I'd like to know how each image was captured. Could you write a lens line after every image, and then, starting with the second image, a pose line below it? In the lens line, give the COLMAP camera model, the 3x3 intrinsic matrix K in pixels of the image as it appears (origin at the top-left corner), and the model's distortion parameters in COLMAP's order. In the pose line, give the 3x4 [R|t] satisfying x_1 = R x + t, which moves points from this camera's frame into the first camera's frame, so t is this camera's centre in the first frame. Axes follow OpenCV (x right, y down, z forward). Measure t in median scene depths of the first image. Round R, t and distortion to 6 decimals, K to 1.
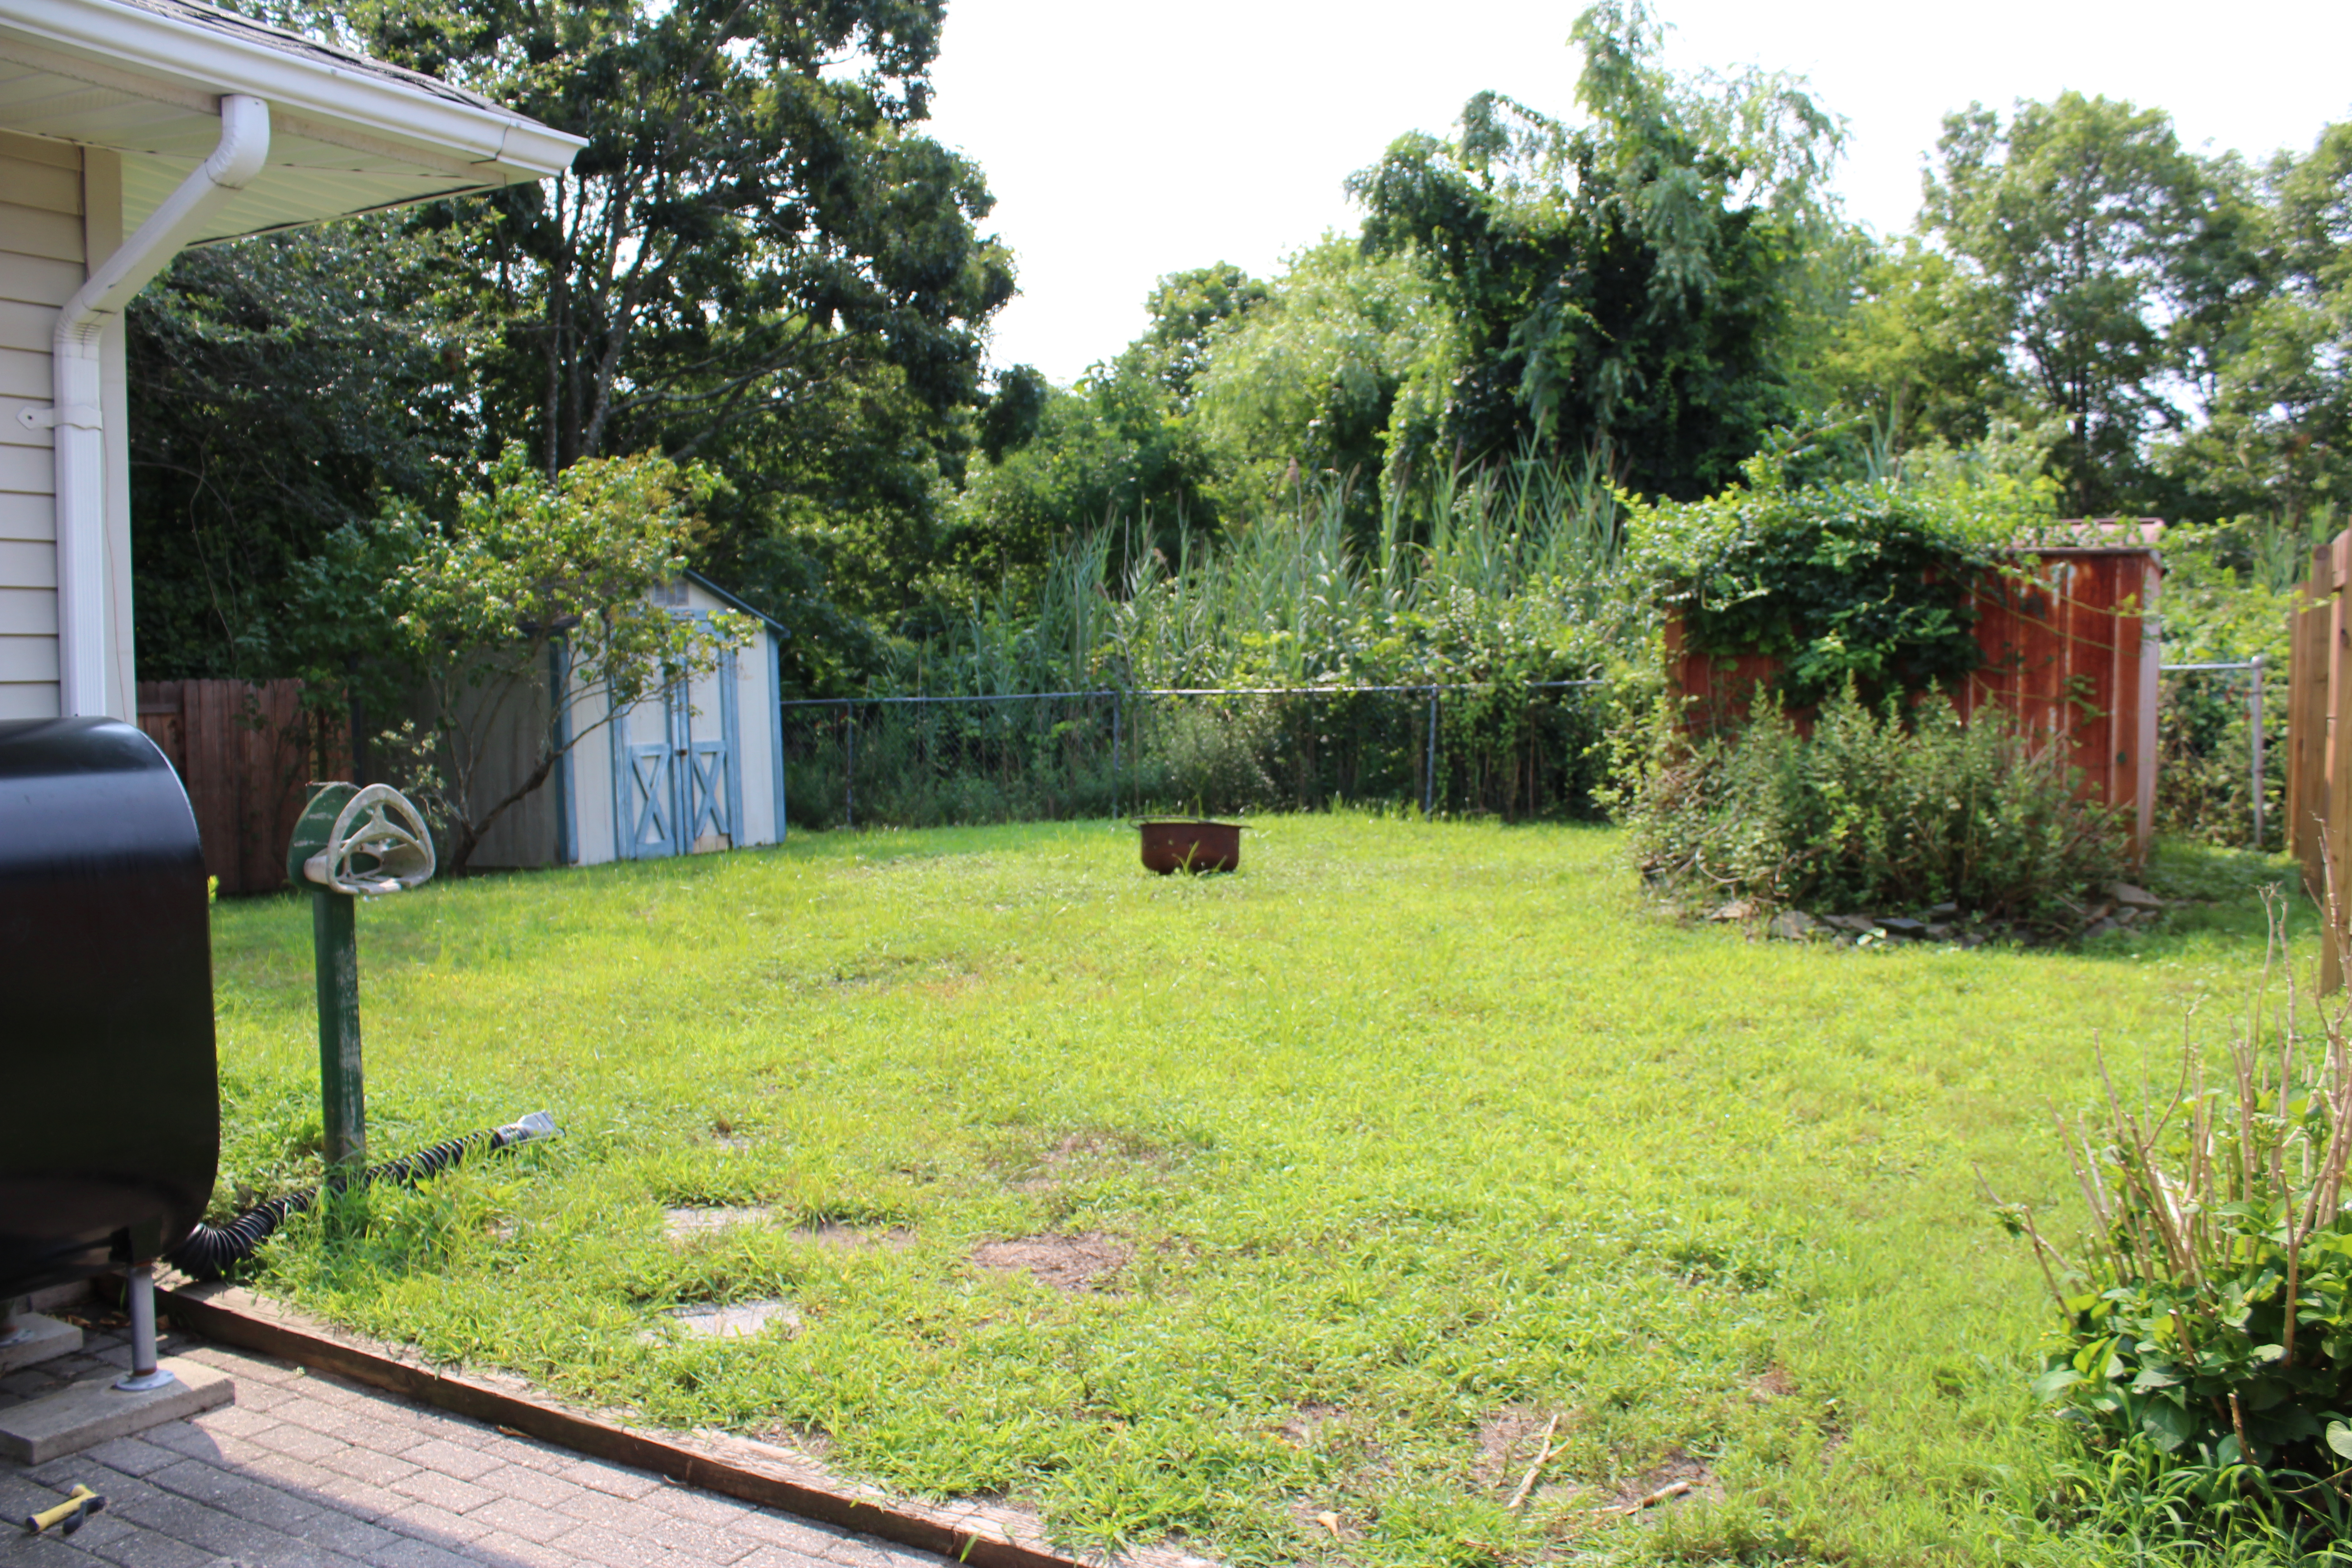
lens RADIAL K [[2012.1, 0, 1198.7], [0, 2012.1, 792.5], [0, 0, 1]] dist [-0.150138, 0.152891]
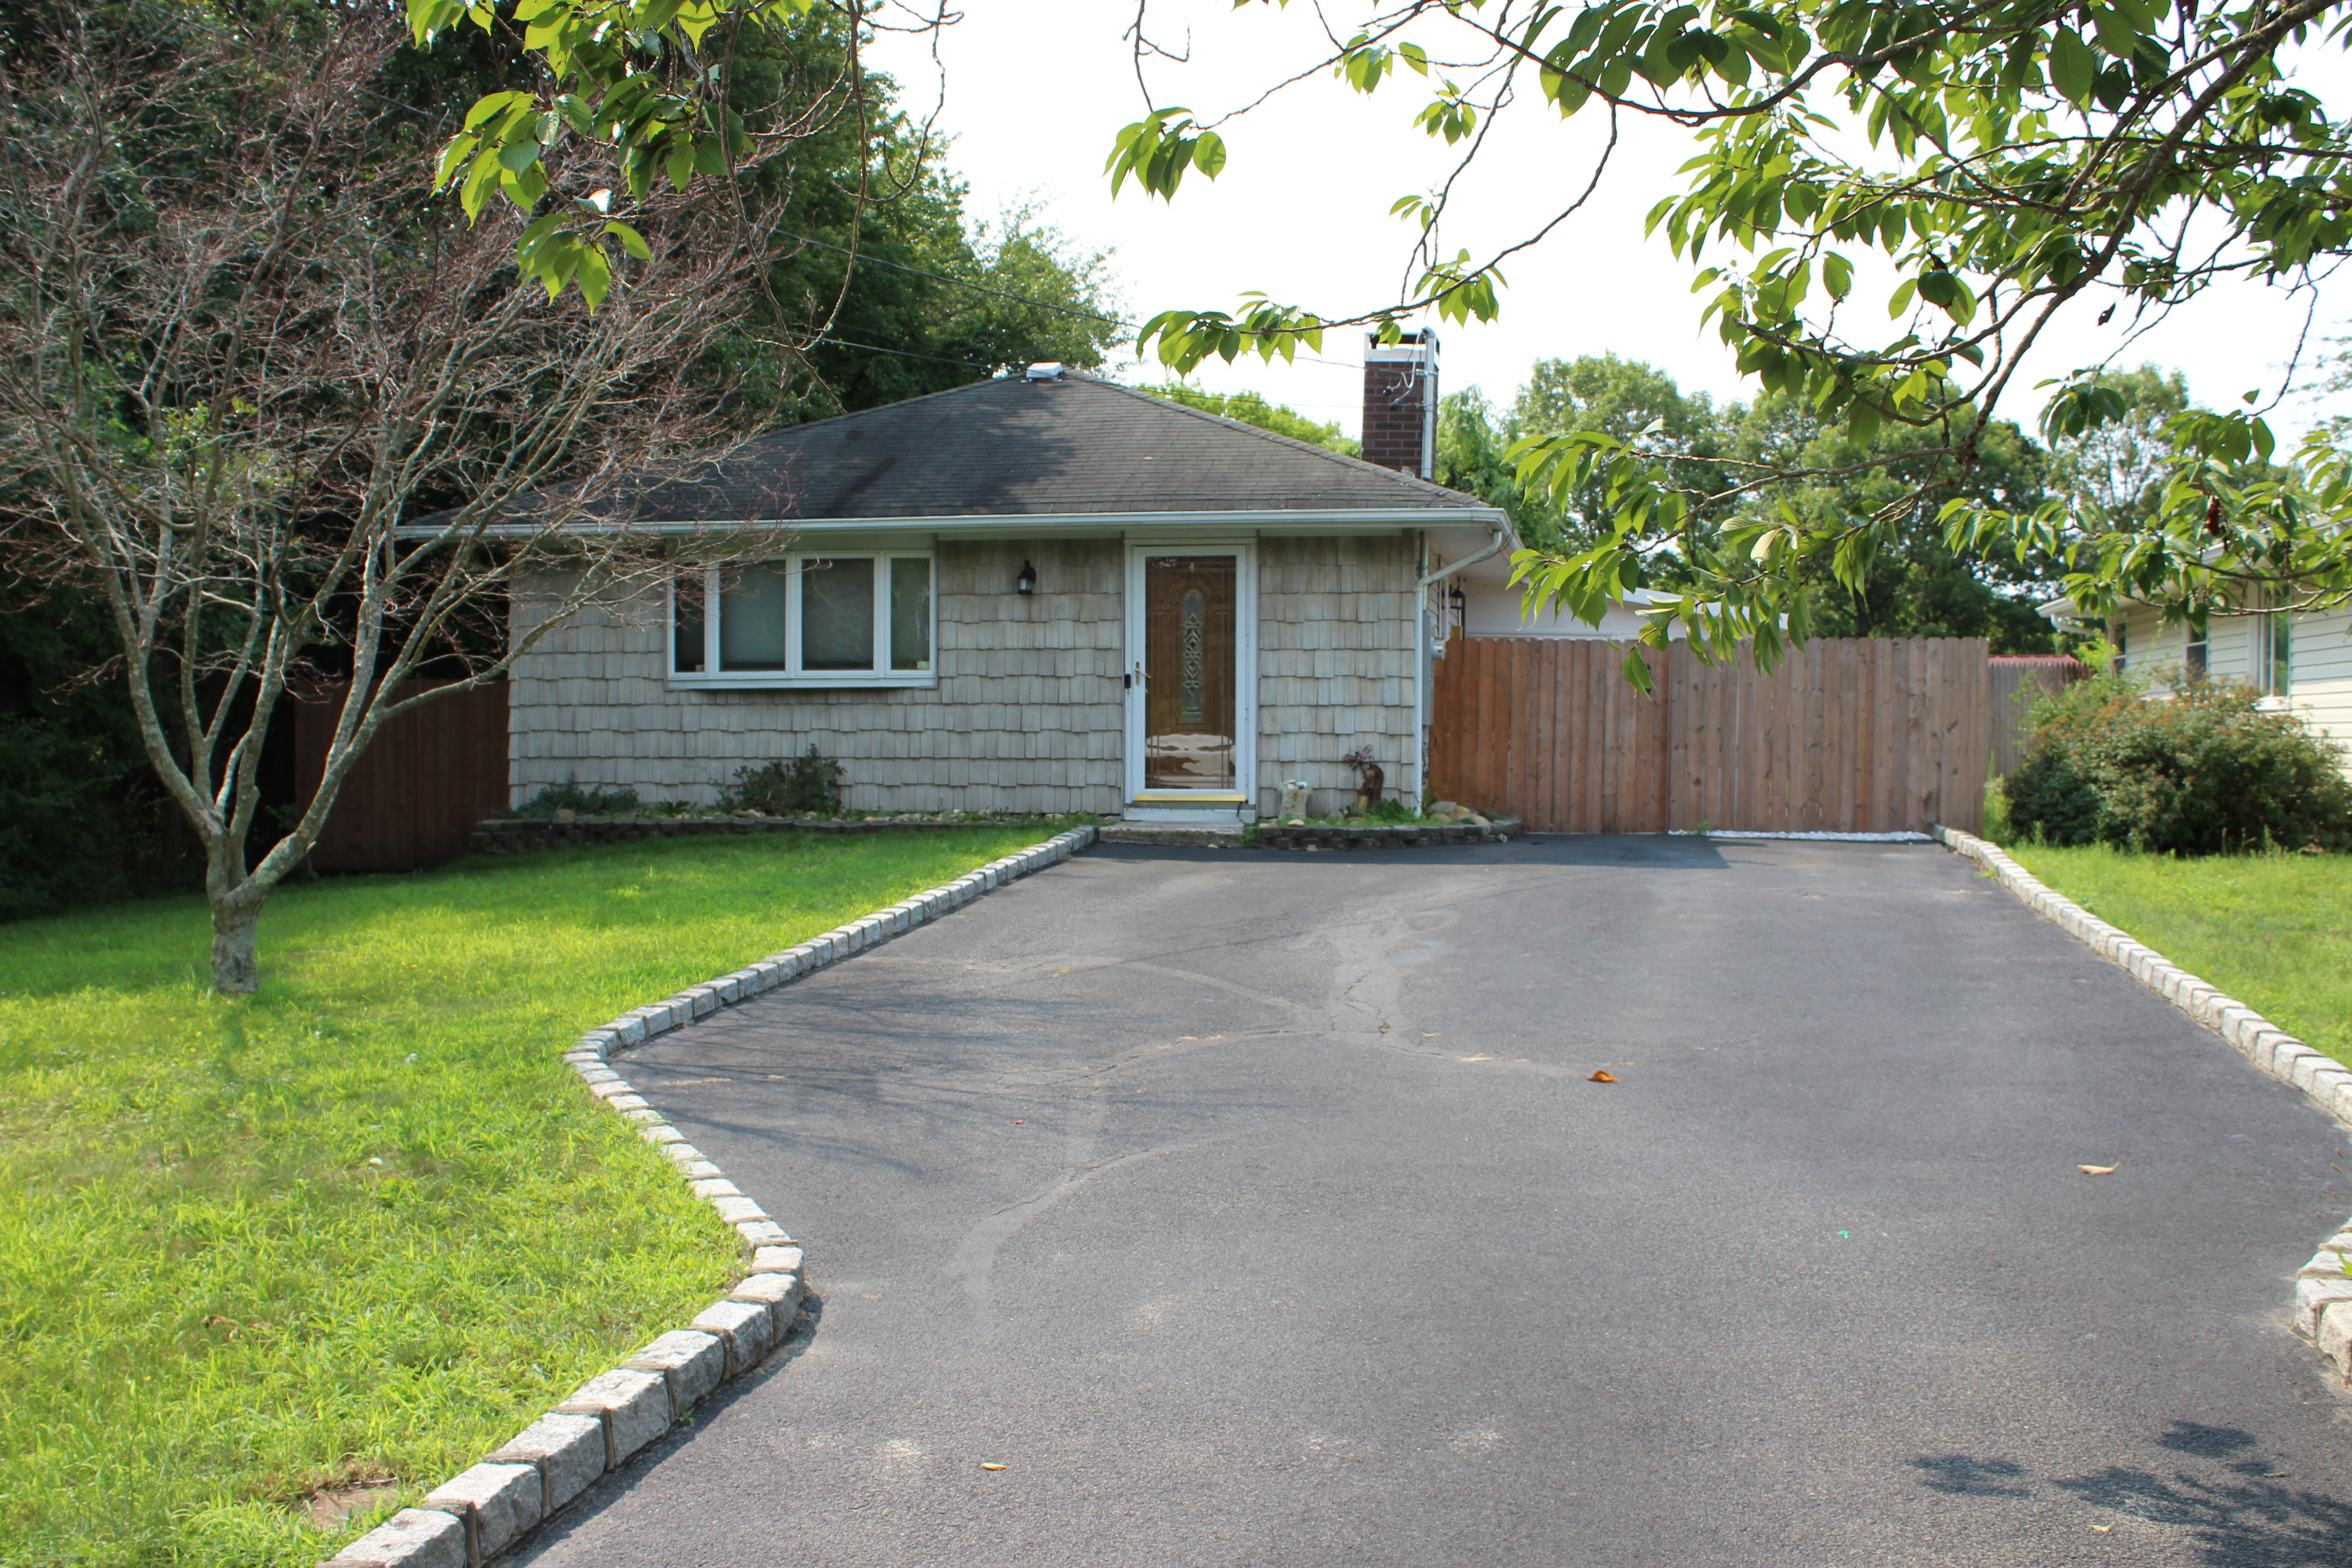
lens RADIAL K [[2279.5, 0, 1163.1], [0, 2279.5, 800.2], [0, 0, 1]] dist [-0.089742, 0.000000]
pose [[0.959841, -0.000607, 0.280545, -1.275046], [0.010271, 0.999403, -0.032980, 0.173121], [-0.280358, 0.034537, 0.959274, -1.971099]]
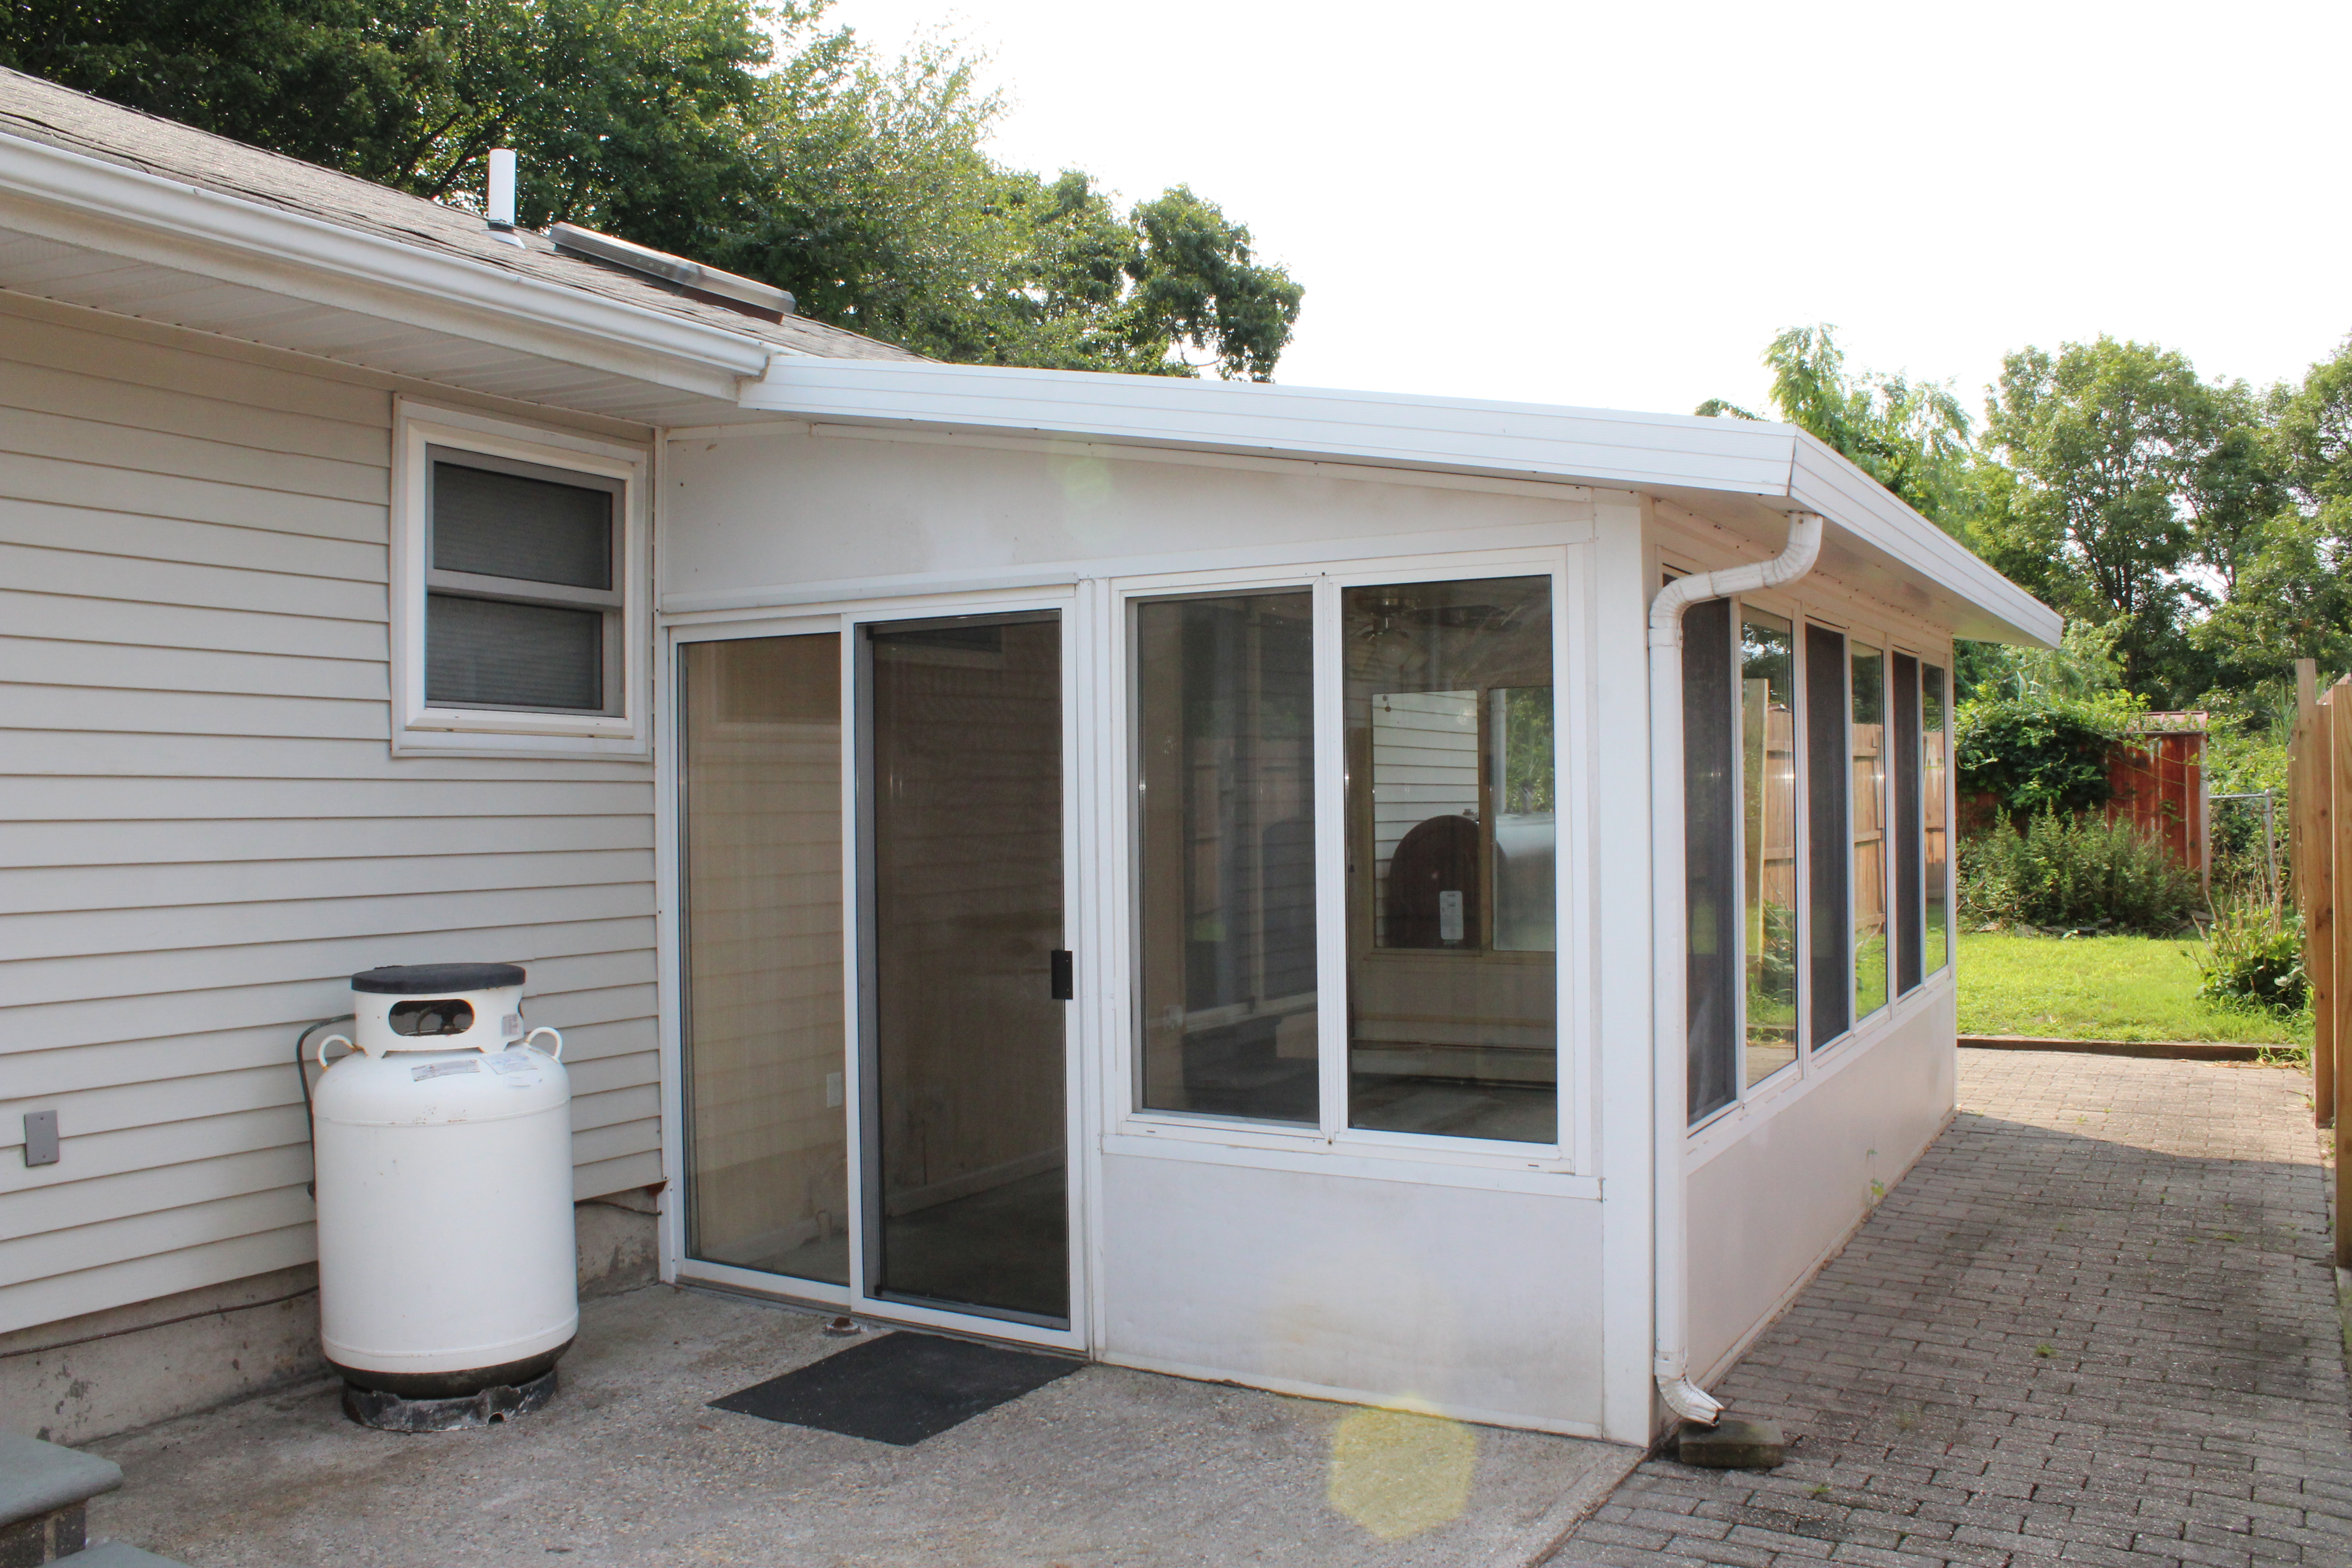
lens RADIAL K [[2012.1, 0, 1207.1], [0, 2012.1, 796.0], [0, 0, 1]] dist [-0.150138, 0.152891]
pose [[0.999839, -0.013715, -0.011543, -0.343634], [0.012788, 0.996959, -0.076877, 0.053077], [0.012562, 0.076717, 0.996974, -0.672415]]
